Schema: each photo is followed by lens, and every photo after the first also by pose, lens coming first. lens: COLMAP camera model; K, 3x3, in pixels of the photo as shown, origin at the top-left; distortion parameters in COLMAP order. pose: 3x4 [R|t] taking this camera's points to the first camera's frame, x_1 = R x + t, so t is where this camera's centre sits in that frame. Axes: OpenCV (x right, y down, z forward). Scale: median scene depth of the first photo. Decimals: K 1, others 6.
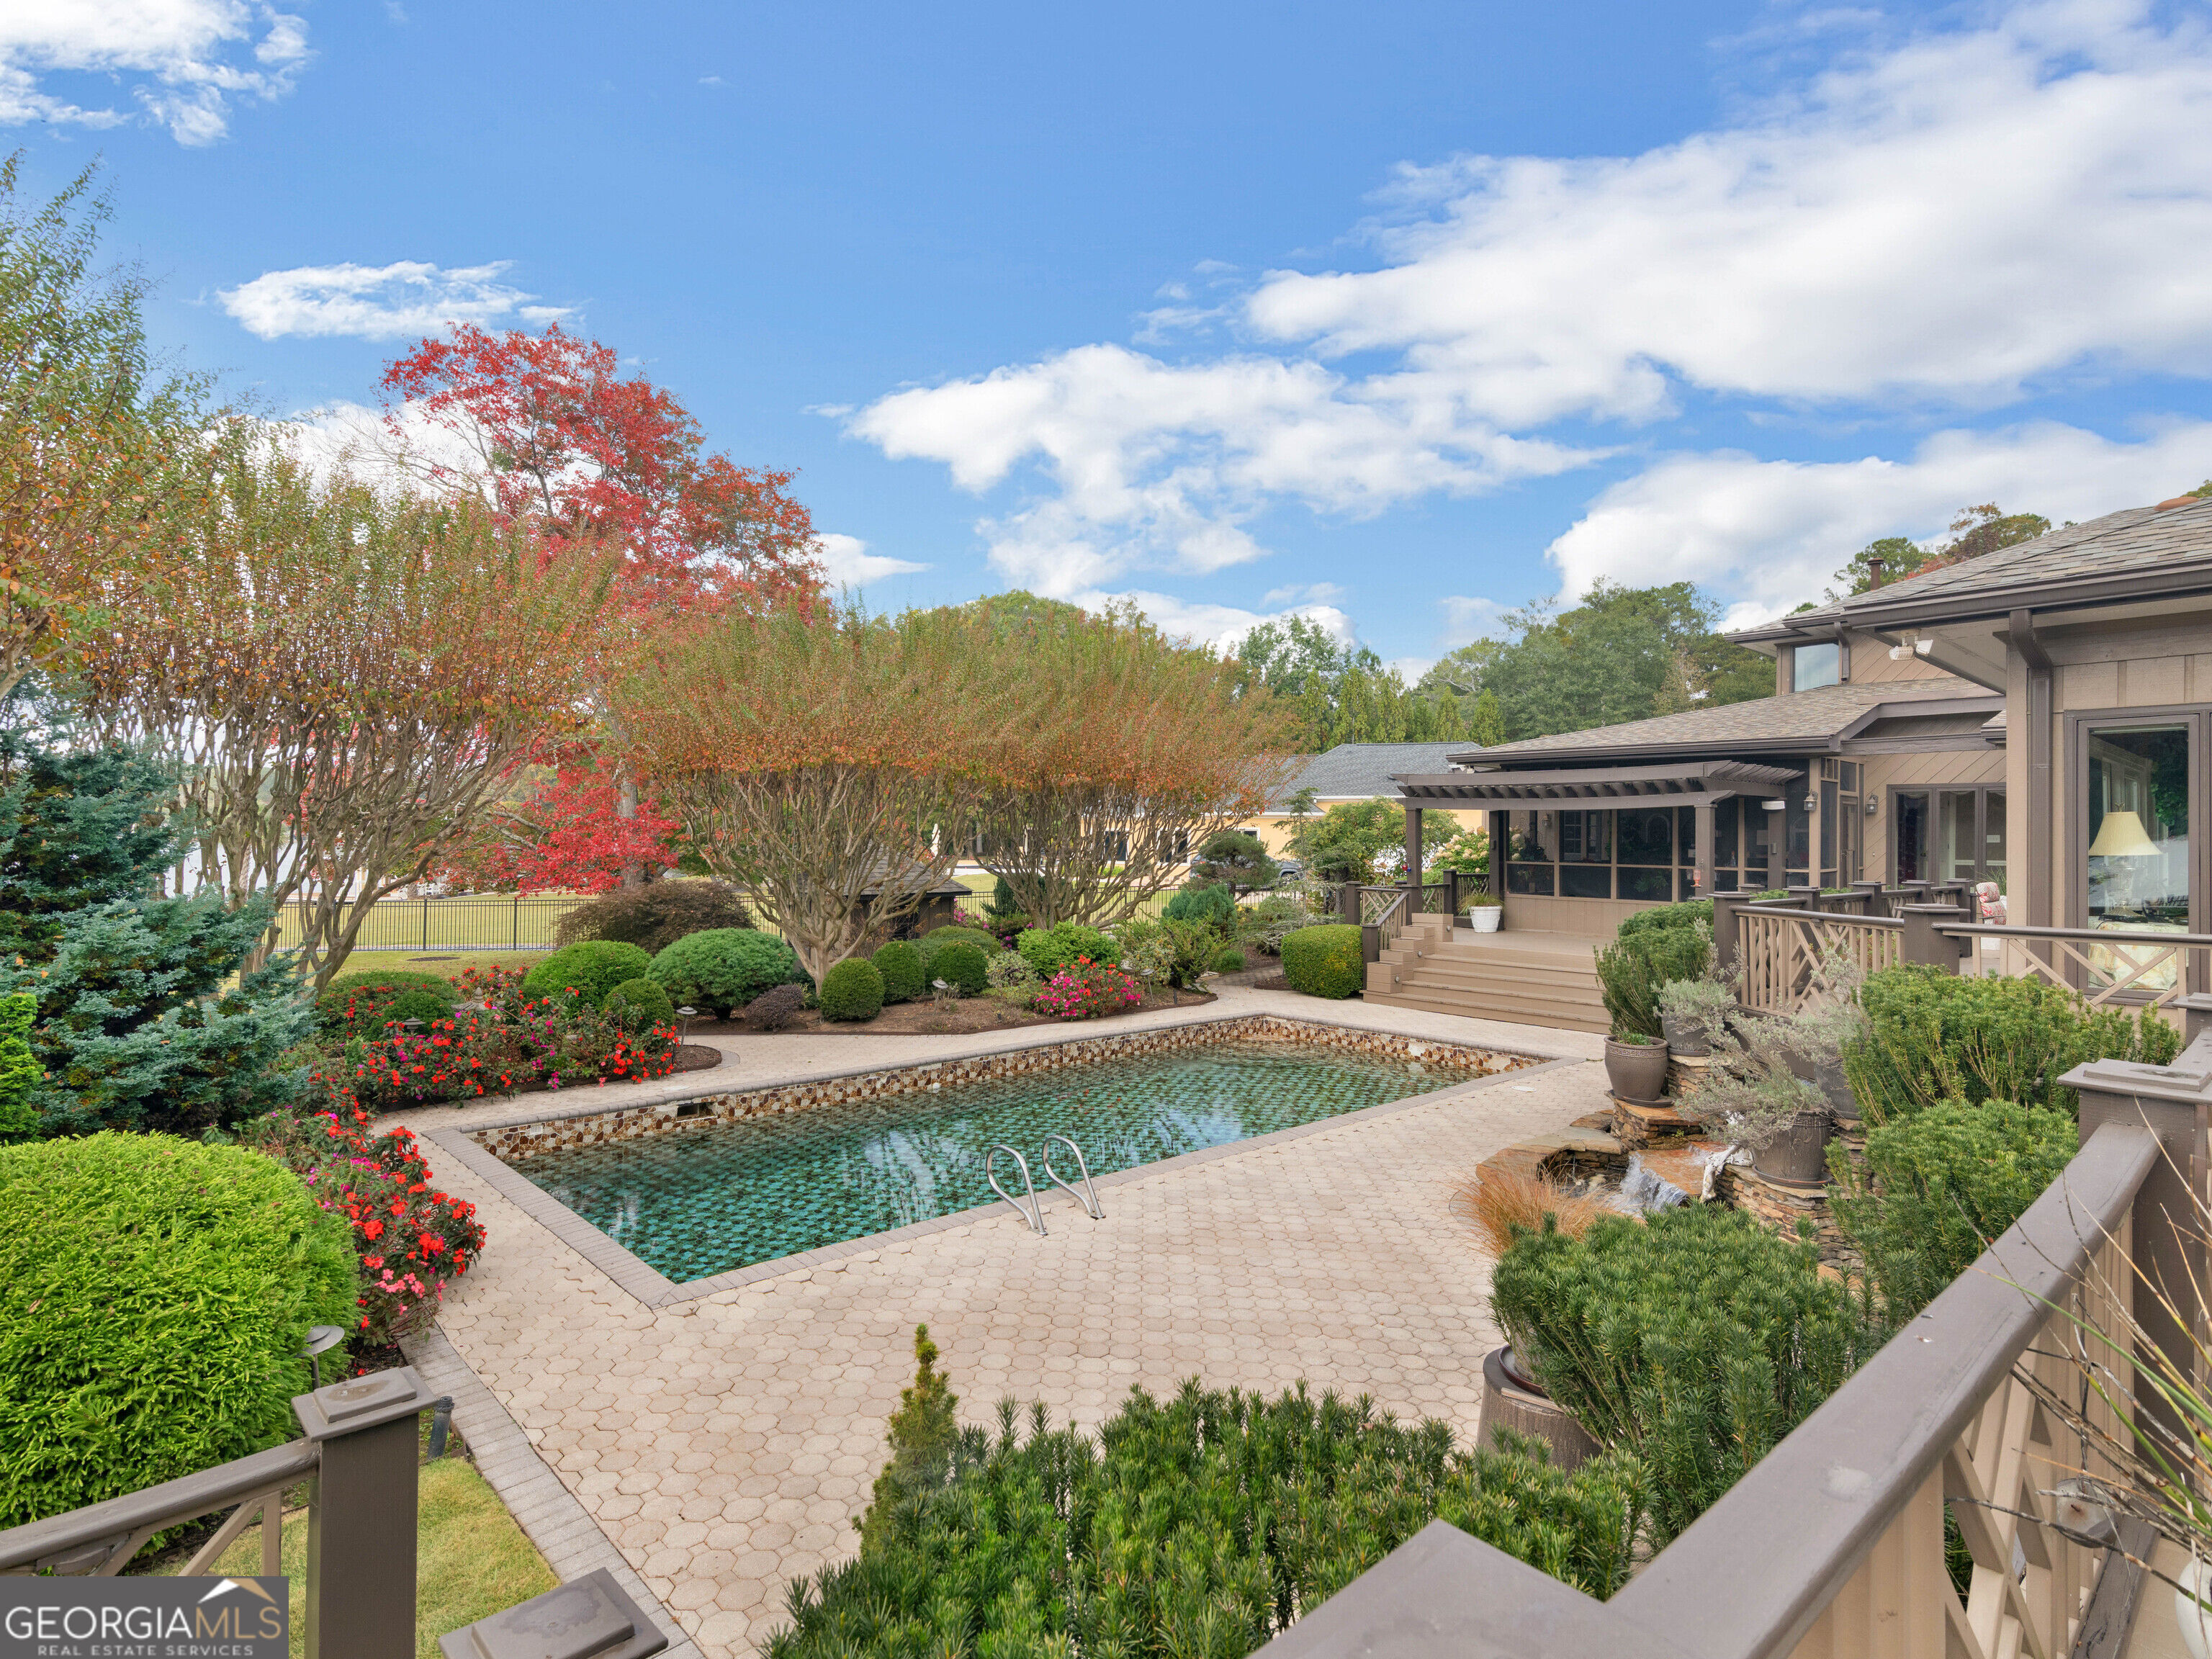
lens RADIAL K [[1149.6, 0, 1110.8], [0, 1149.6, 839.1], [0, 0, 1]] dist [0.020425, 0.000099]
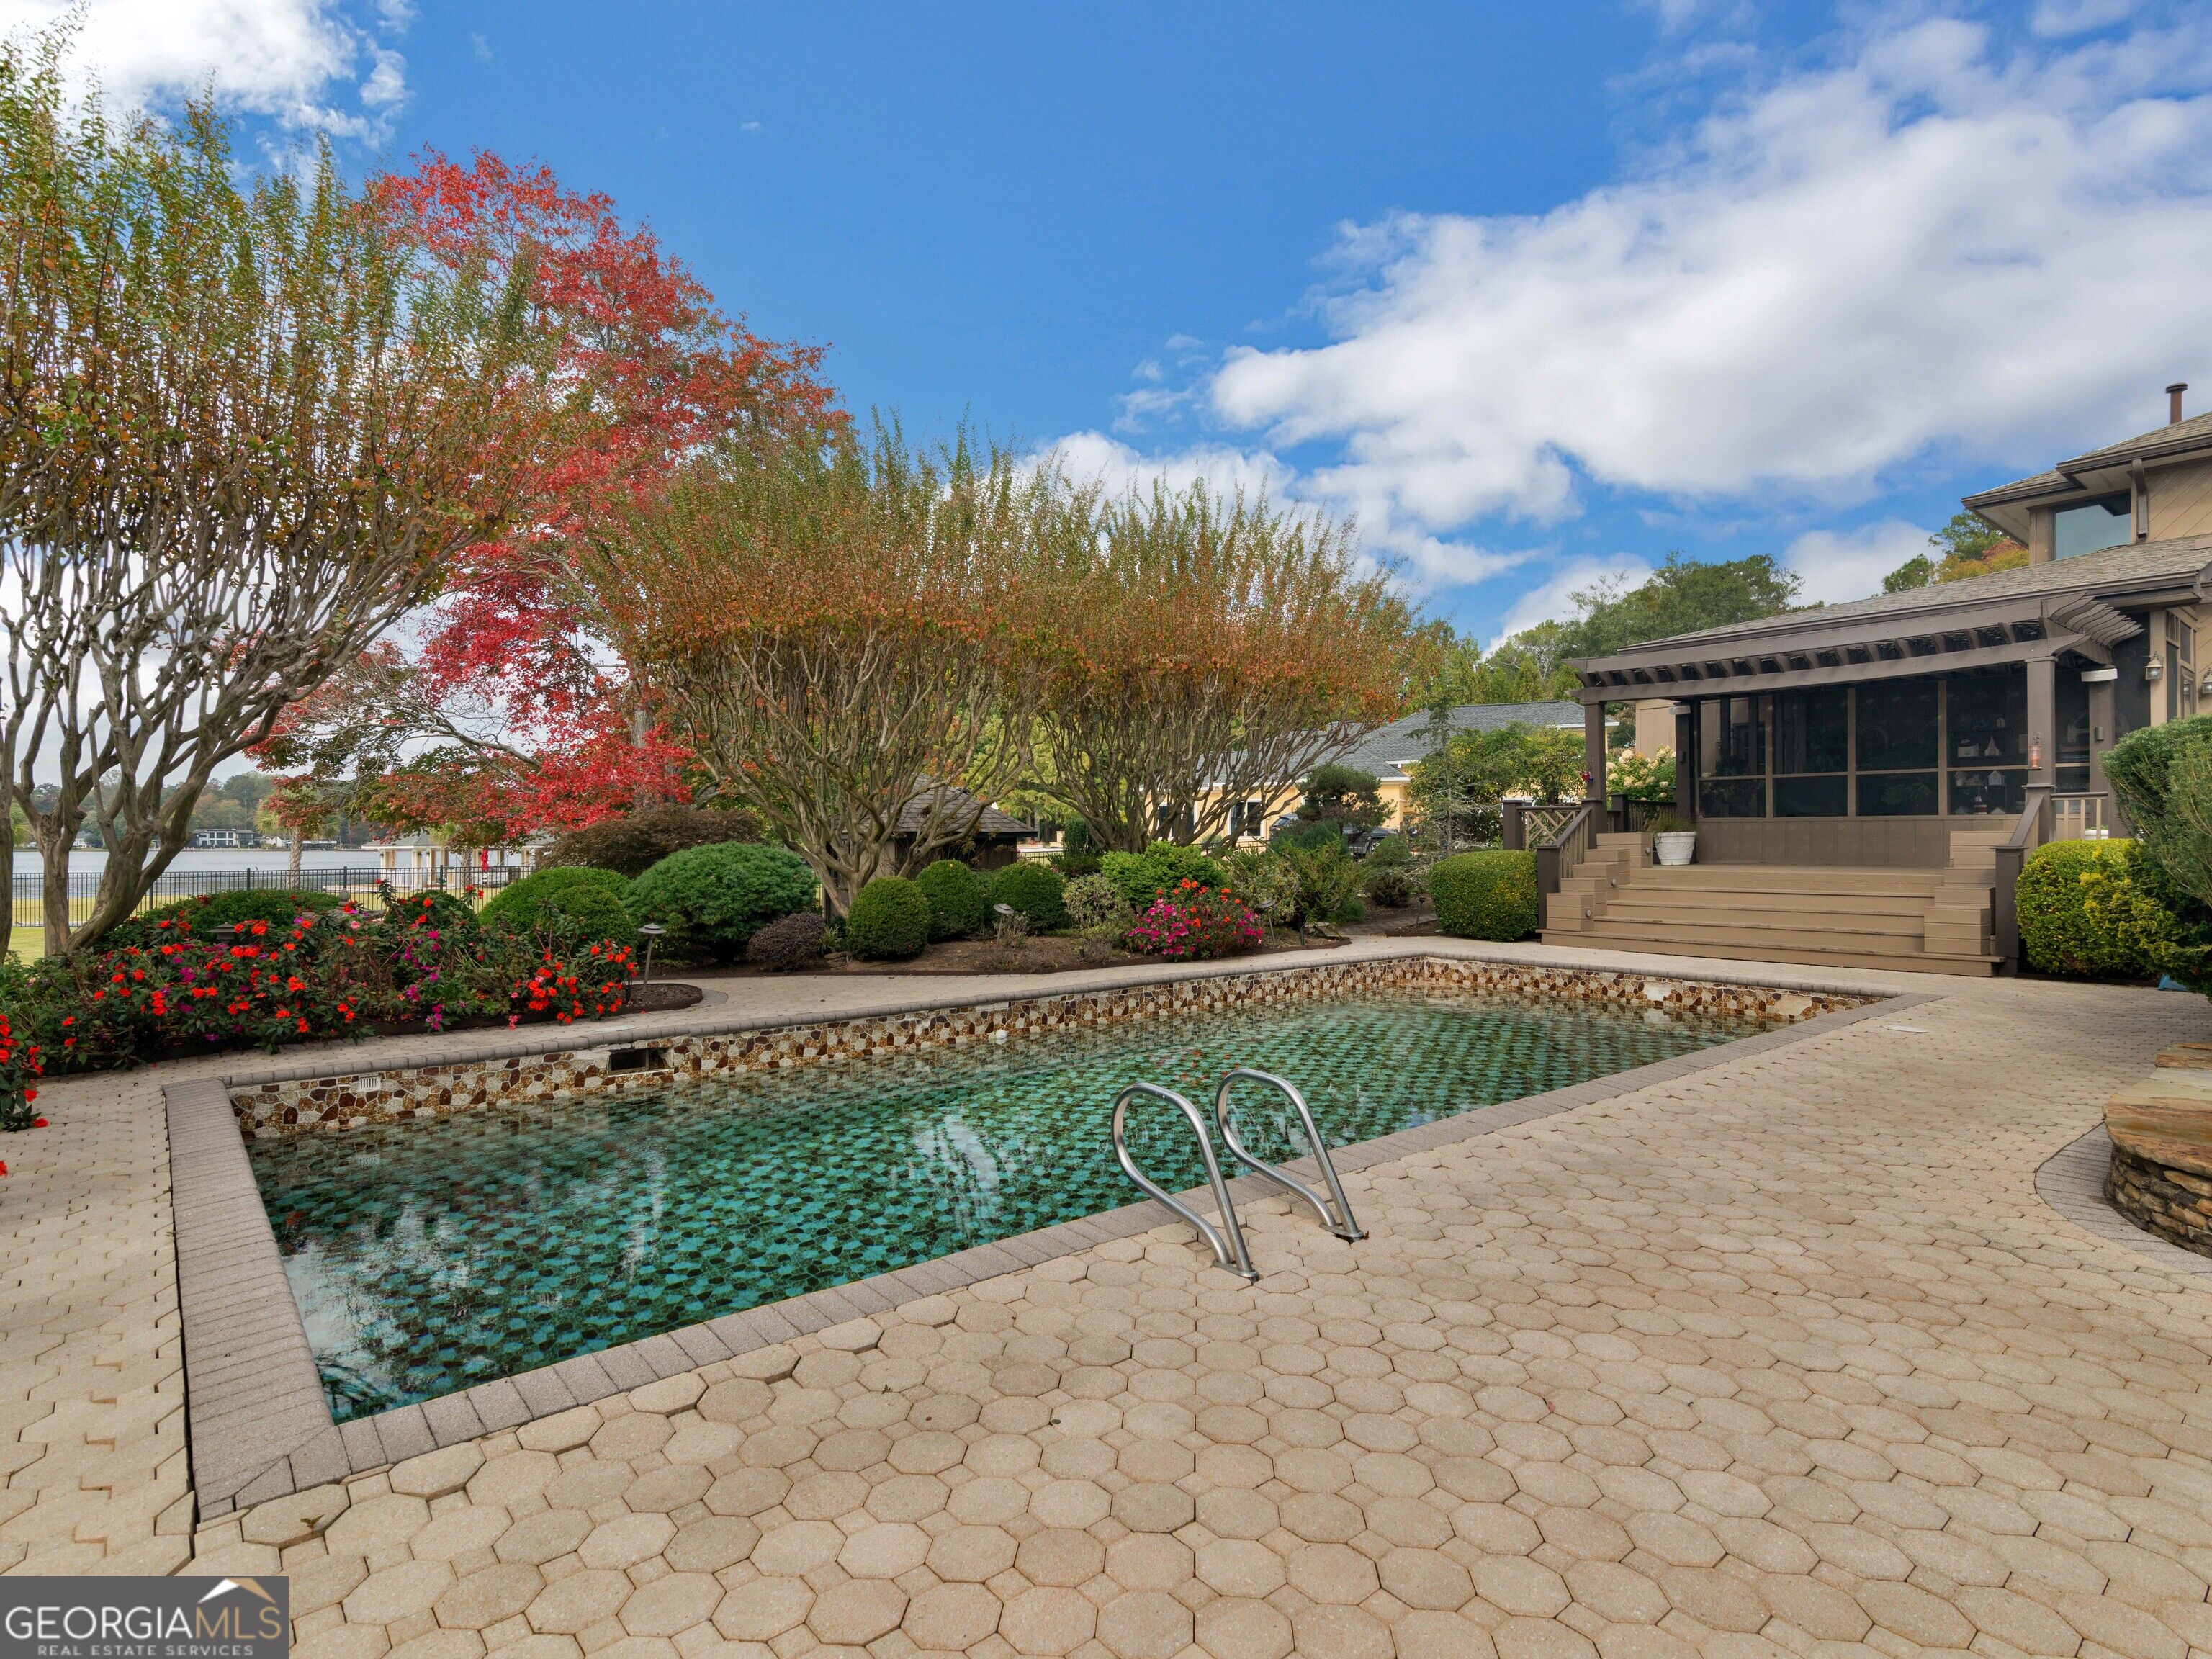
lens RADIAL K [[1120.9, 0, 1106.0], [0, 1120.9, 829.5], [0, 0, 1]] dist [0.018333, -0.000724]
pose [[0.998624, -0.014256, -0.050475, -0.046318], [0.013624, 0.999825, -0.012849, 0.089328], [0.050649, 0.012144, 0.998643, 0.286925]]
